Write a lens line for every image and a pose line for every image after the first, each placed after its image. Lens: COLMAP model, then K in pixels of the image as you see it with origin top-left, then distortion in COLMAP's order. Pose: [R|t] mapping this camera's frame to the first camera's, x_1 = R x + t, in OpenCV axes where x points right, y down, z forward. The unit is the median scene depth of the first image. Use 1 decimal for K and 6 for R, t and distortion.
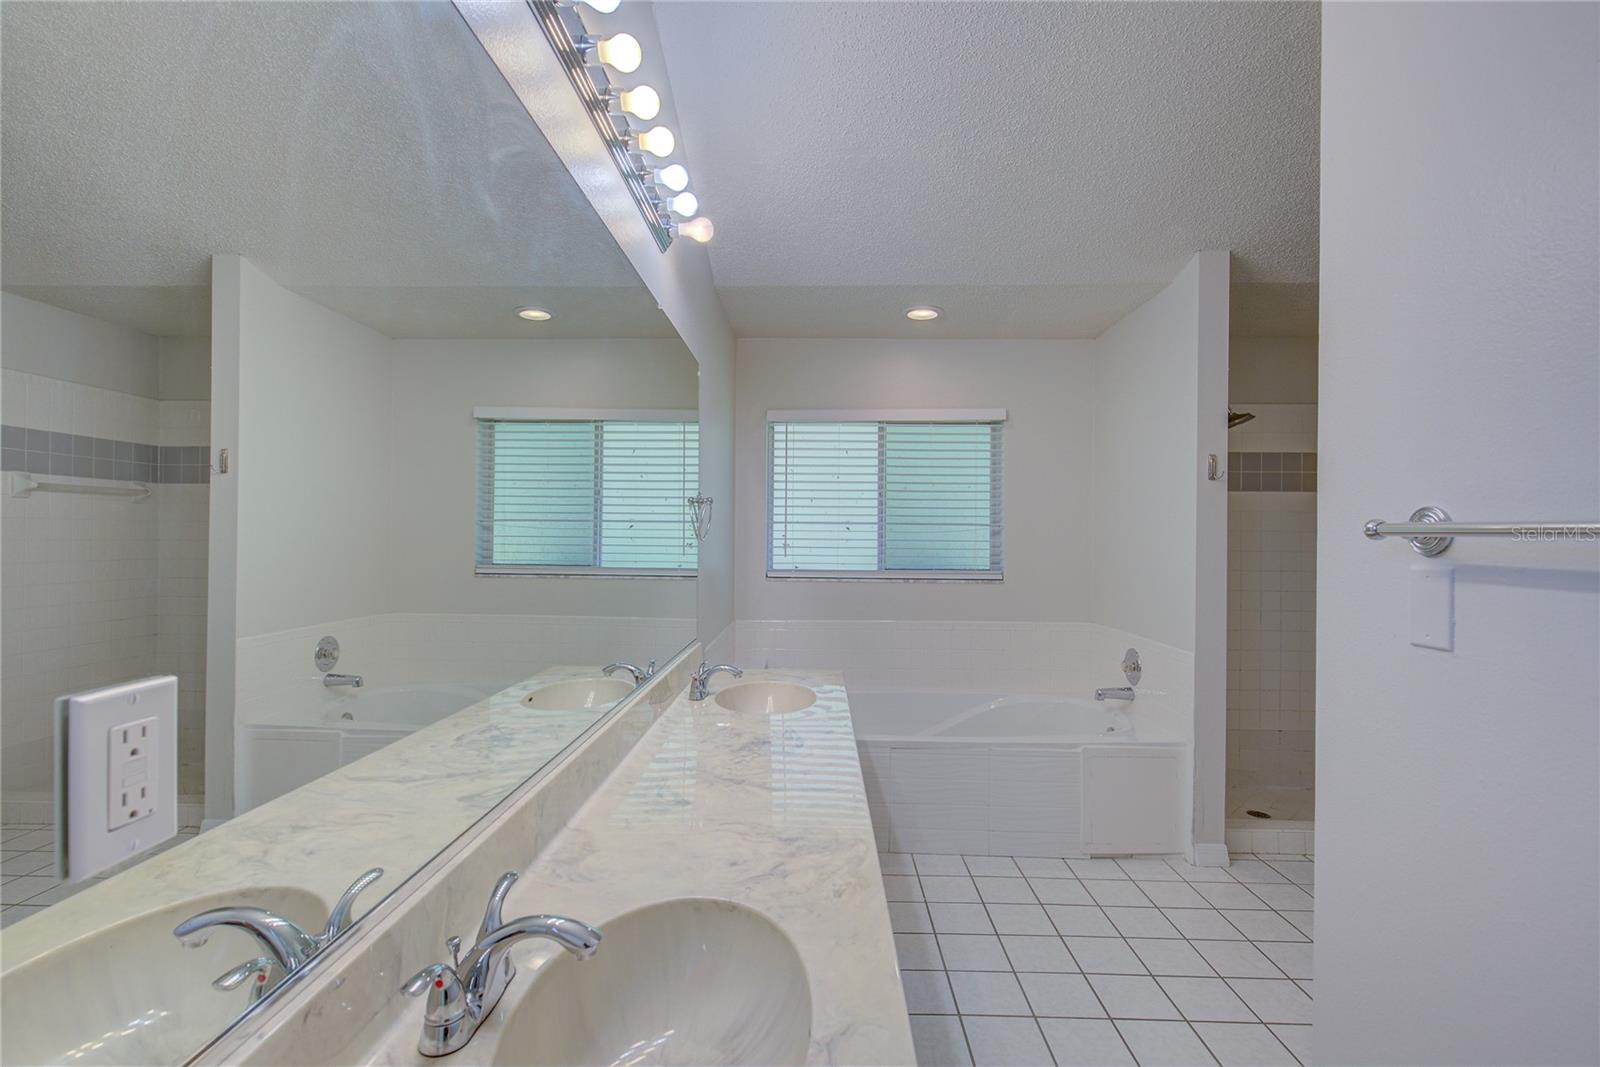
lens RADIAL K [[735.2, 0, 796.0], [0, 735.2, 532.4], [0, 0, 1]] dist [-0.004339, 0.001741]
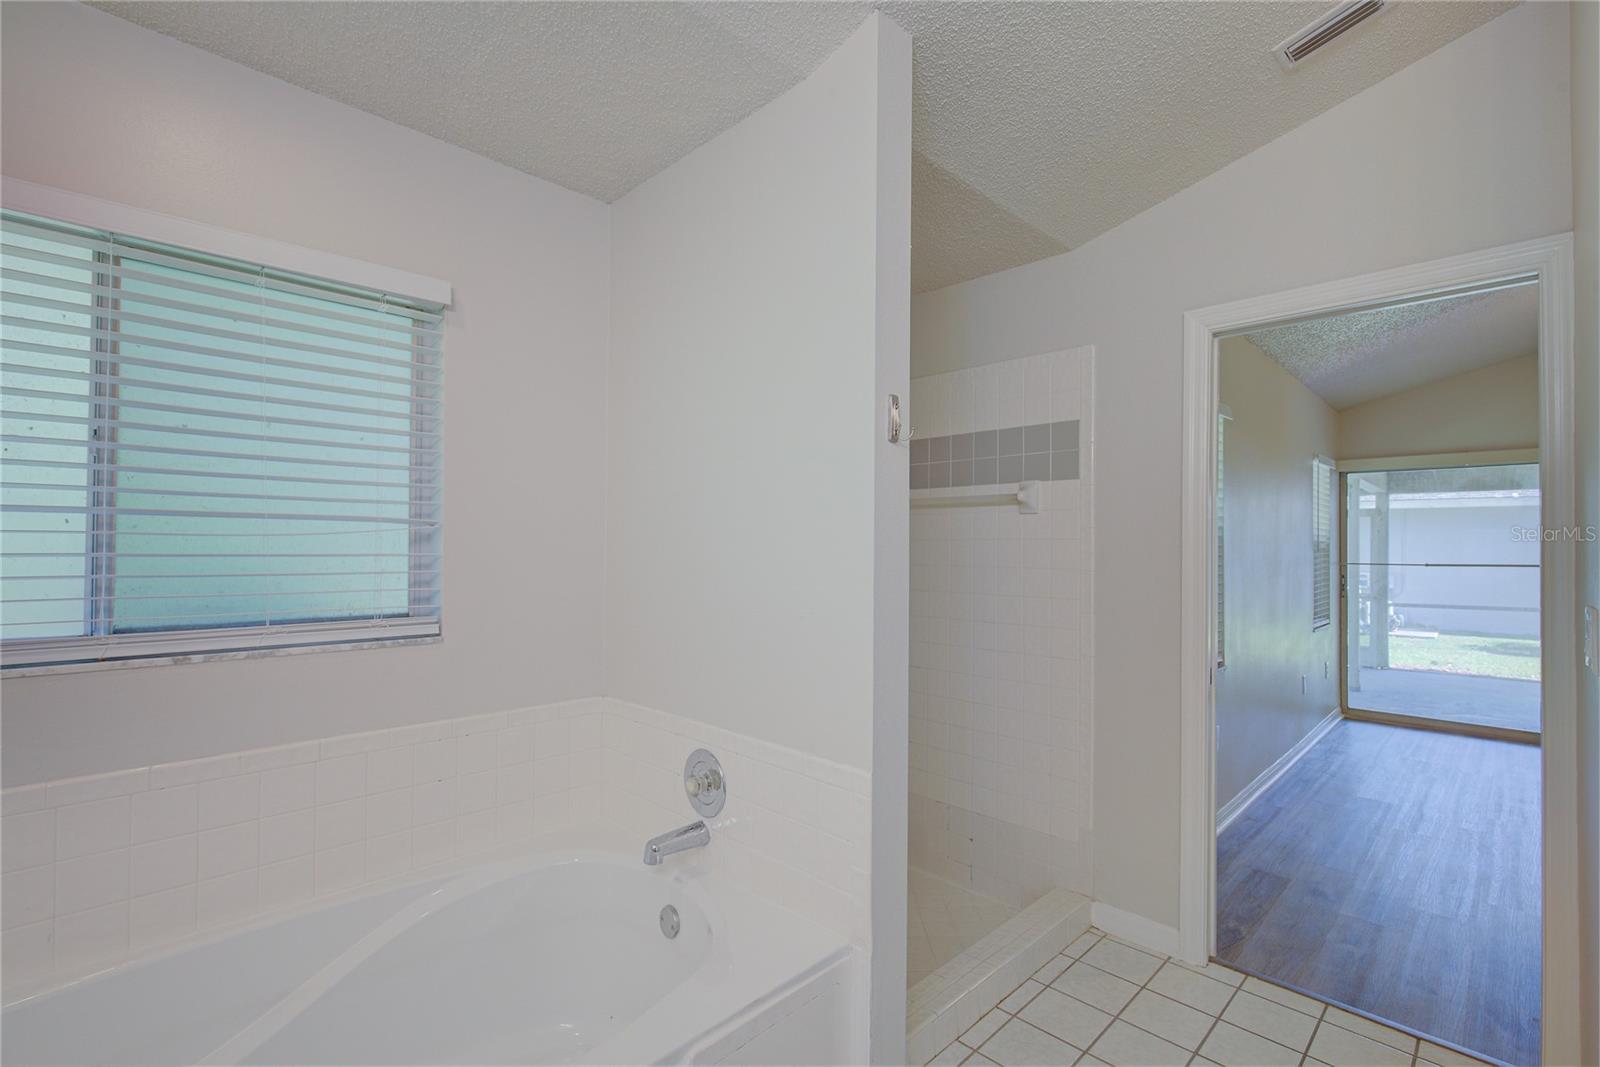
lens RADIAL K [[735.2, 0, 785.4], [0, 735.2, 534.2], [0, 0, 1]] dist [-0.004339, 0.001741]
pose [[0.691023, 0.009050, 0.722777, 0.087996], [-0.006260, 0.999959, -0.006536, 0.000204], [-0.722806, -0.000008, 0.691051, 0.493531]]
